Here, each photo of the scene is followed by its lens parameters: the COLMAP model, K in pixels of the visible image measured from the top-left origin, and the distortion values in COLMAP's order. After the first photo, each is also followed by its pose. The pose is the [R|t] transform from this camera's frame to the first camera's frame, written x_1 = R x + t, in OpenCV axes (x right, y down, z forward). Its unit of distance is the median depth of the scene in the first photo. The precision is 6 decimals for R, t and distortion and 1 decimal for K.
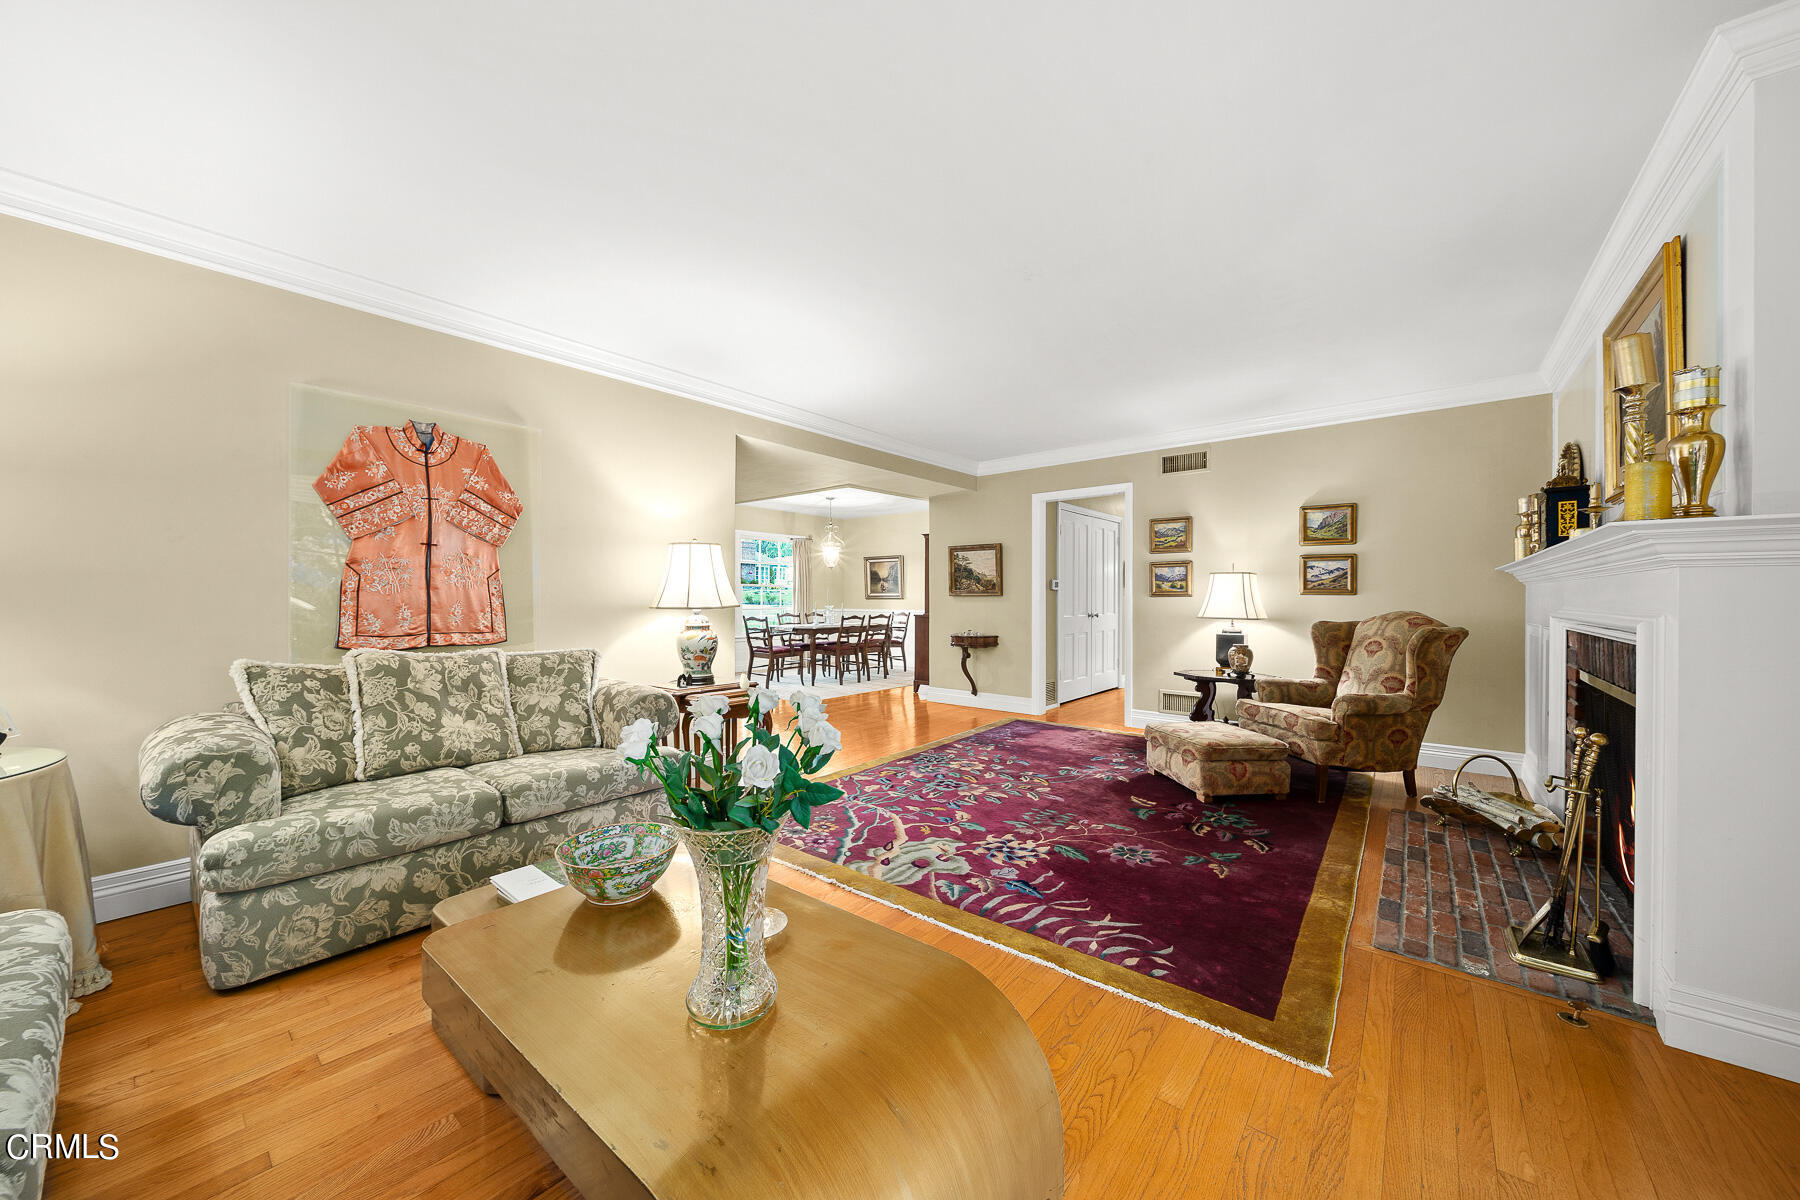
lens RADIAL K [[644.5, 0, 887.9], [0, 644.5, 595.6], [0, 0, 1]] dist [-0.000086, -0.001011]
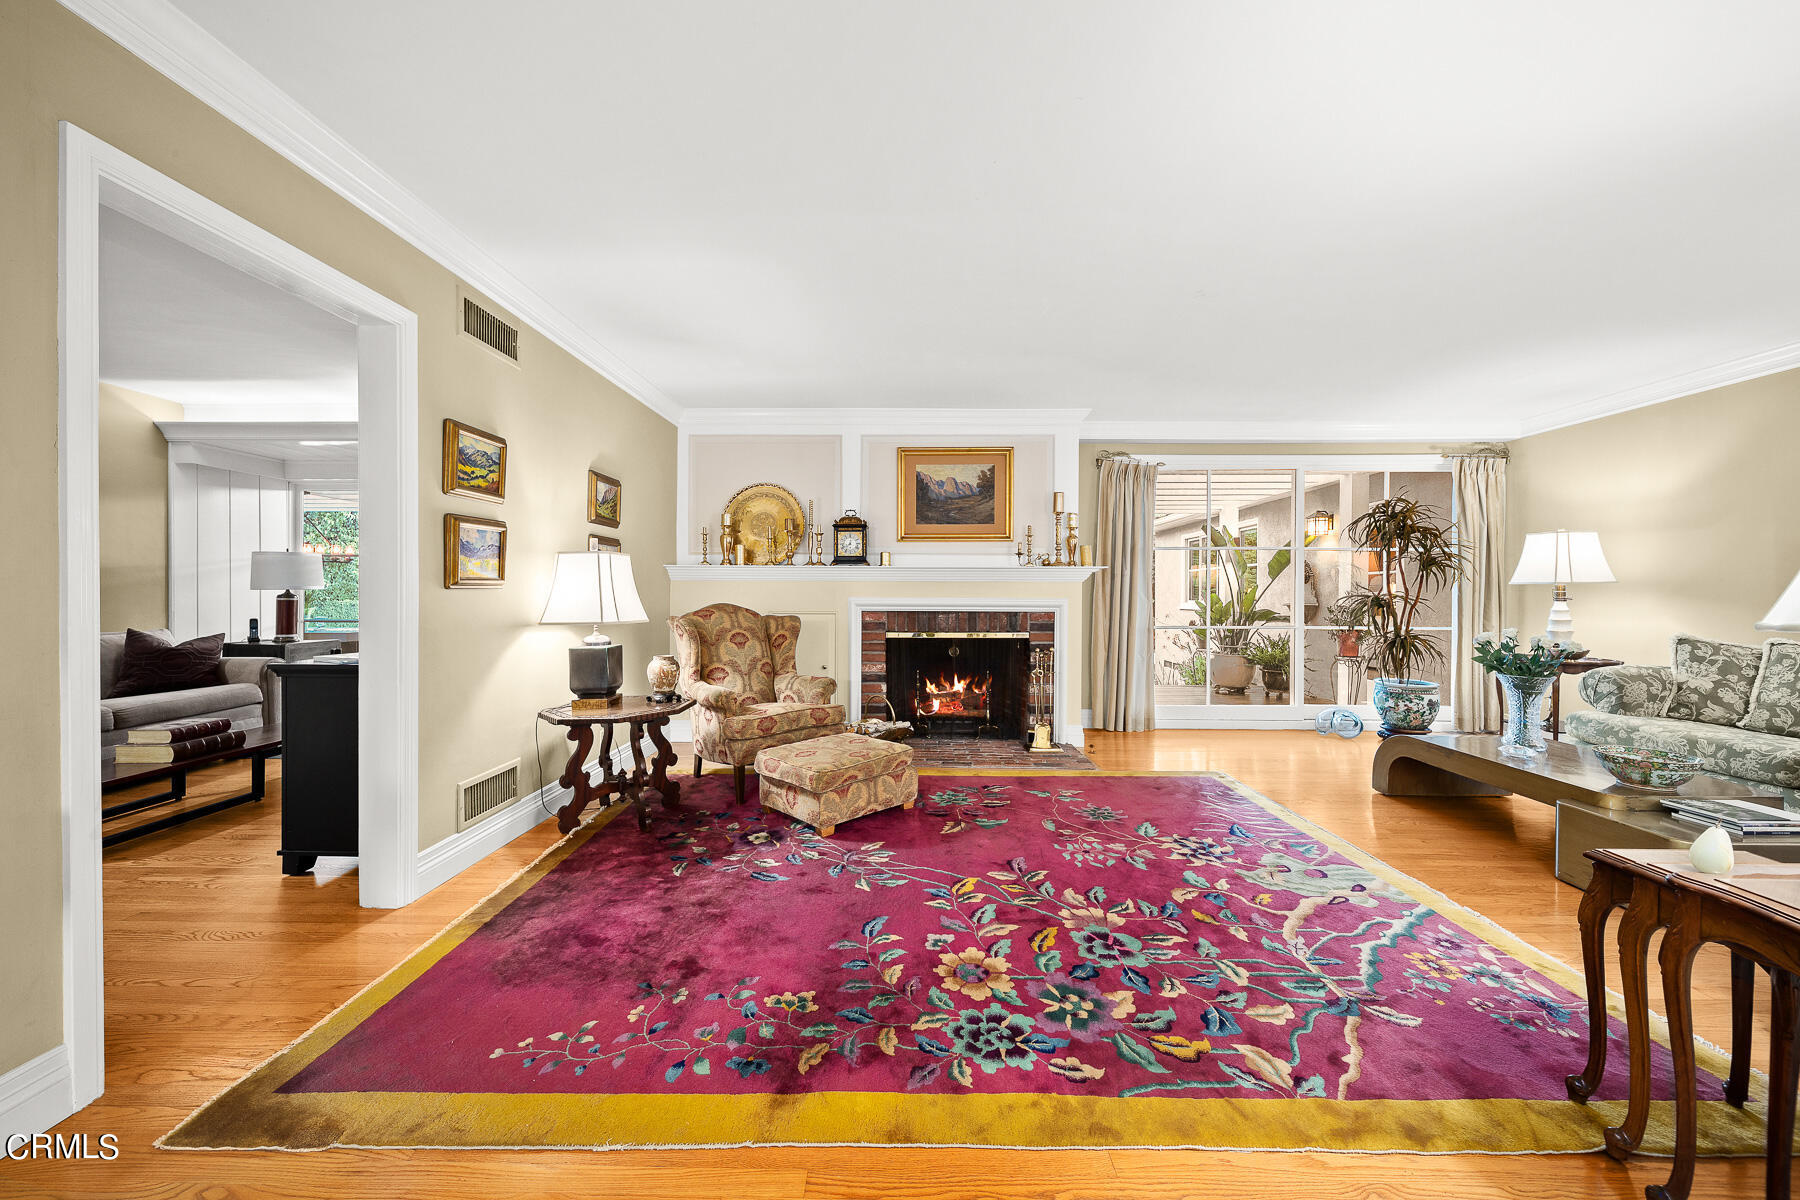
lens RADIAL K [[644.5, 0, 884.3], [0, 644.5, 593.9], [0, 0, 1]] dist [-0.000086, -0.001011]
pose [[-0.629043, -0.005753, 0.777350, -0.258866], [-0.007872, 0.999968, 0.001030, 0.005908], [-0.777331, -0.005471, -0.629068, 1.896985]]
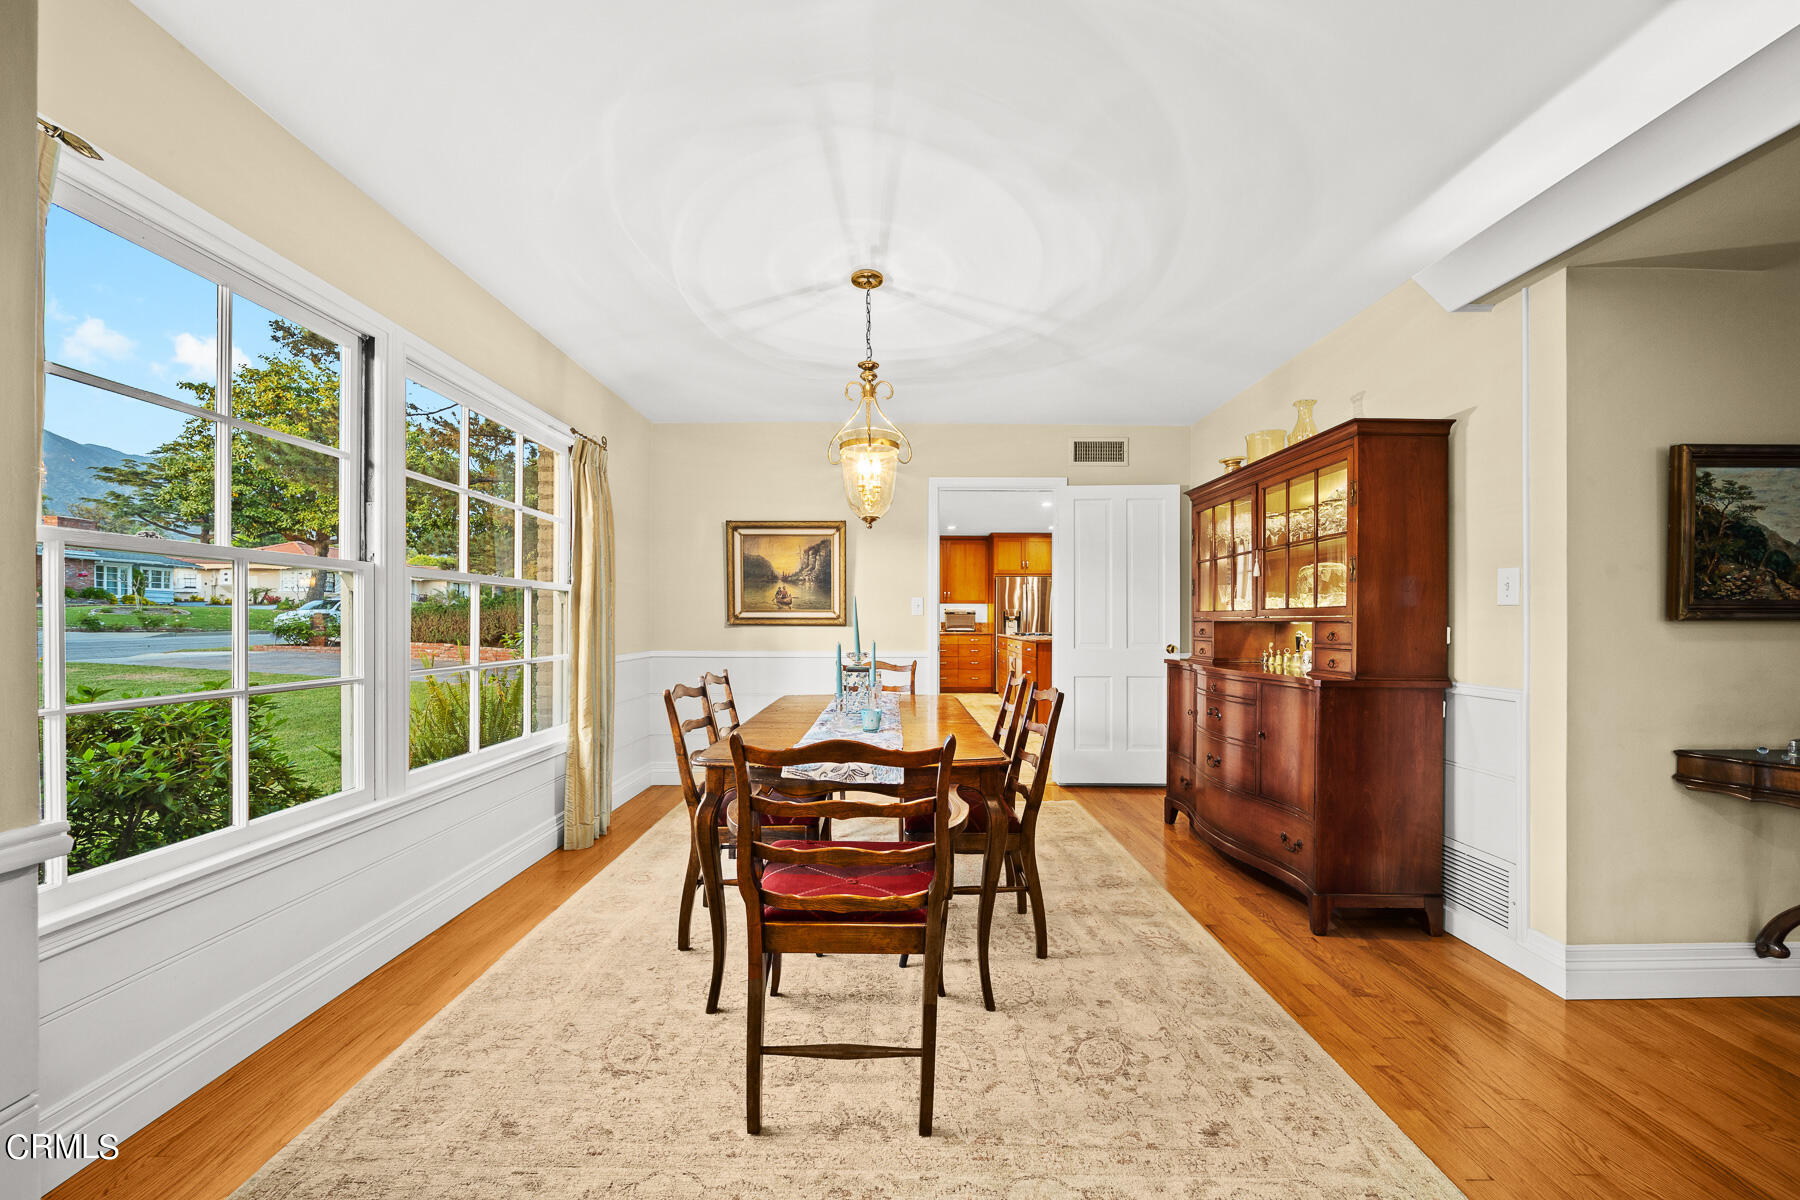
lens RADIAL K [[644.5, 0, 903.1], [0, 644.5, 621.2], [0, 0, 1]] dist [-0.000086, -0.001011]
pose [[0.755734, 0.002162, 0.654875, -0.785426], [-0.004281, 0.999989, 0.001639, 0.006103], [-0.654865, -0.004043, 0.755735, 2.279617]]
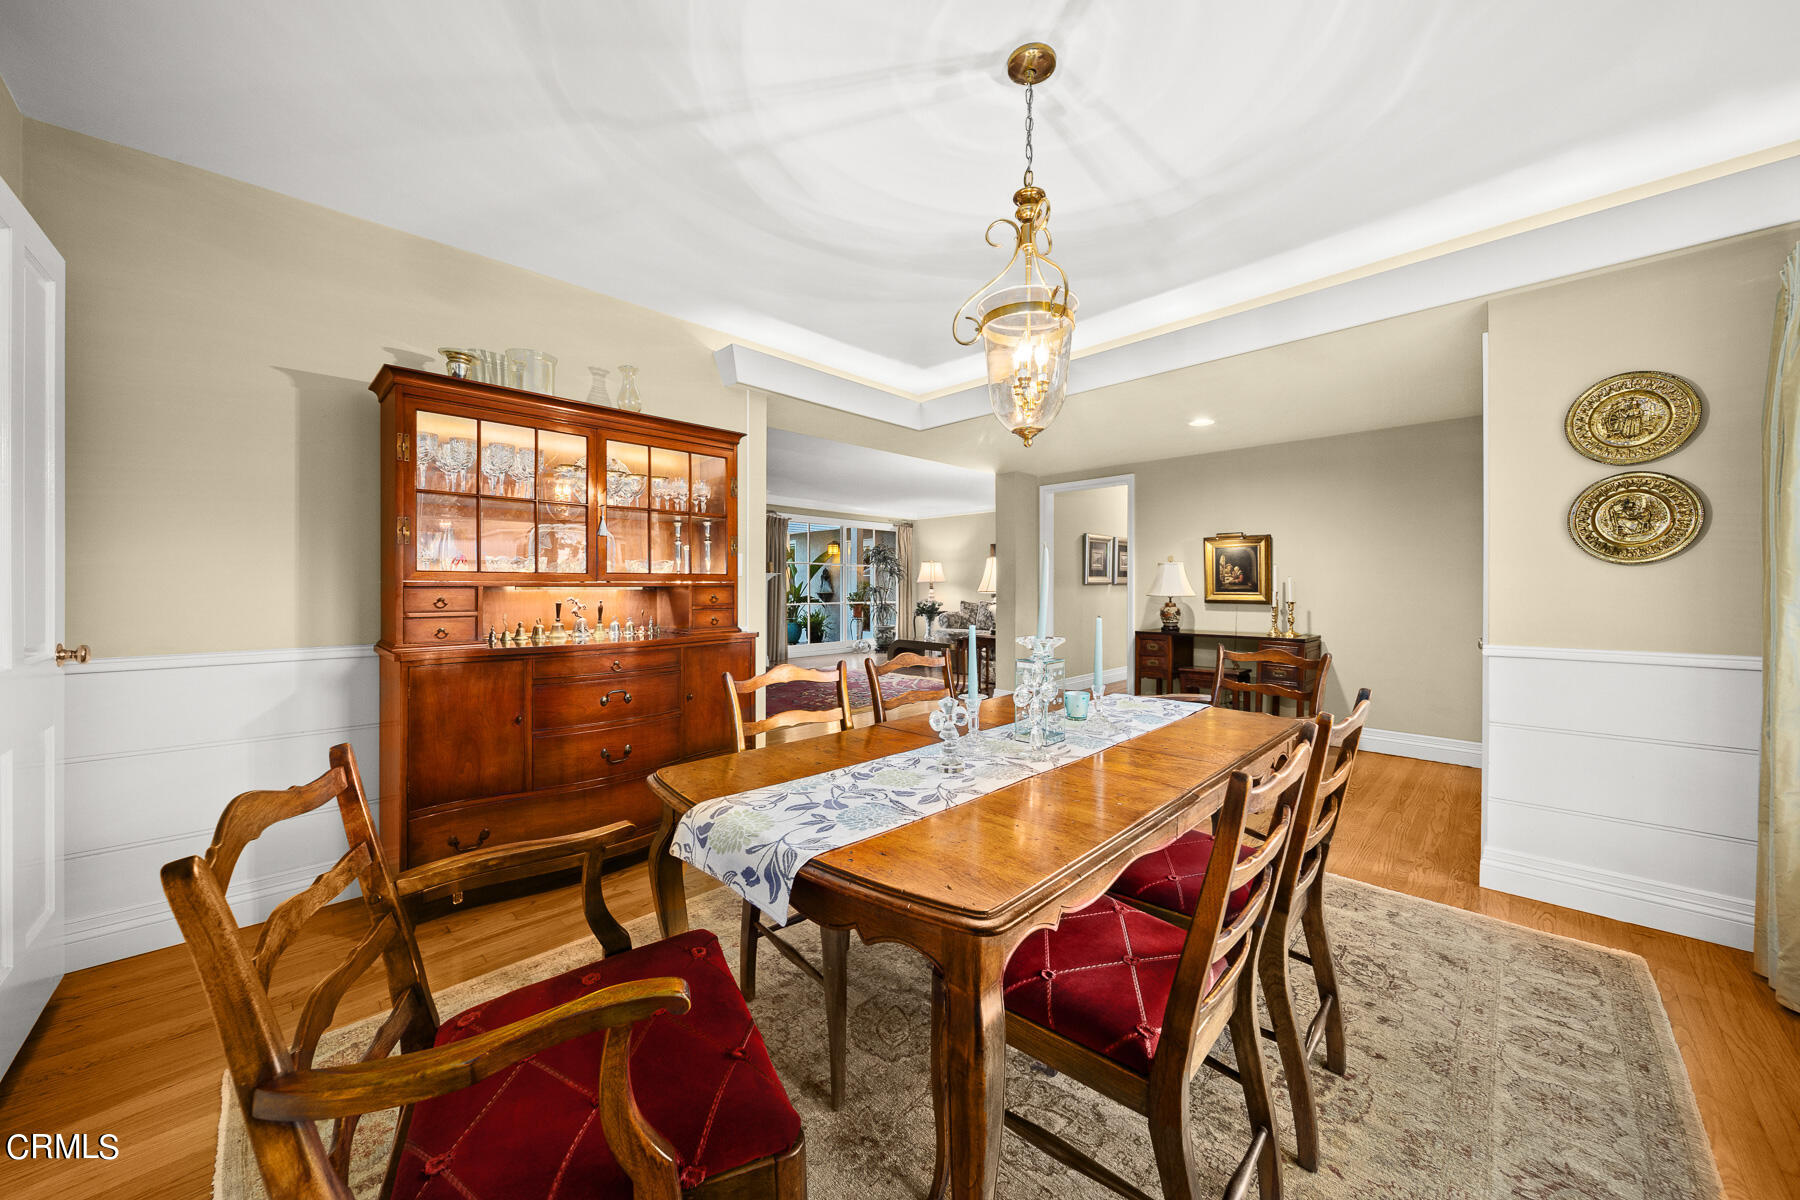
lens RADIAL K [[644.5, 0, 891.7], [0, 644.5, 577.8], [0, 0, 1]] dist [-0.000086, -0.001011]
pose [[-0.996163, 0.000143, 0.087522, -0.189455], [-0.001281, 0.999868, -0.016219, 0.008614], [-0.087513, -0.016269, -0.996031, 3.519975]]
